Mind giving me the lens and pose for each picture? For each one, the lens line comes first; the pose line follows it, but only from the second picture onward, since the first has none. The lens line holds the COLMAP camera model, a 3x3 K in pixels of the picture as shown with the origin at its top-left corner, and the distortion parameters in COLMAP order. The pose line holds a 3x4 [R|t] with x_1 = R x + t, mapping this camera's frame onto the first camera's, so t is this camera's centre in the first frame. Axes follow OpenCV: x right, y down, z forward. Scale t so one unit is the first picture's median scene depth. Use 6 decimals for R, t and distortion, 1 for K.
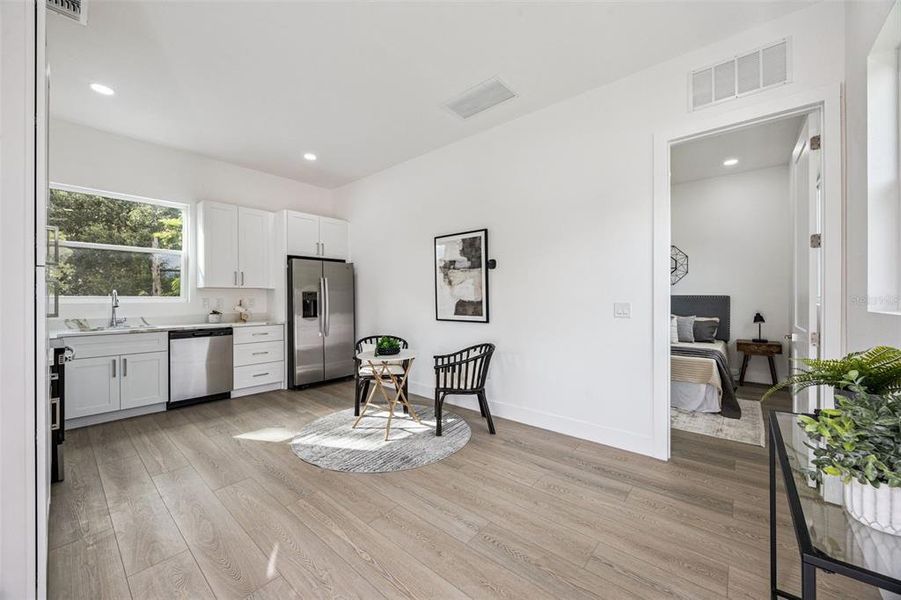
lens RADIAL K [[345.9, 0, 450.3], [0, 345.9, 297.9], [0, 0, 1]] dist [-0.006581, -0.000074]
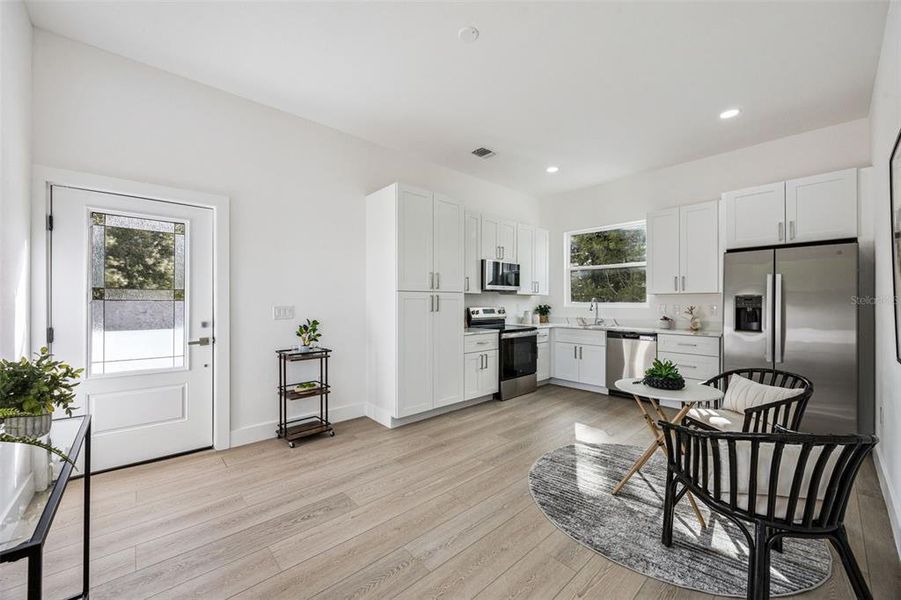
lens RADIAL K [[354.9, 0, 450.5], [0, 354.9, 300.0], [0, 0, 1]] dist [-0.000989, -0.000001]
pose [[-0.136481, -0.008852, -0.990603, 0.566185], [-0.006966, 0.999944, -0.007976, 0.001885], [0.990618, 0.005812, -0.136535, 0.683650]]
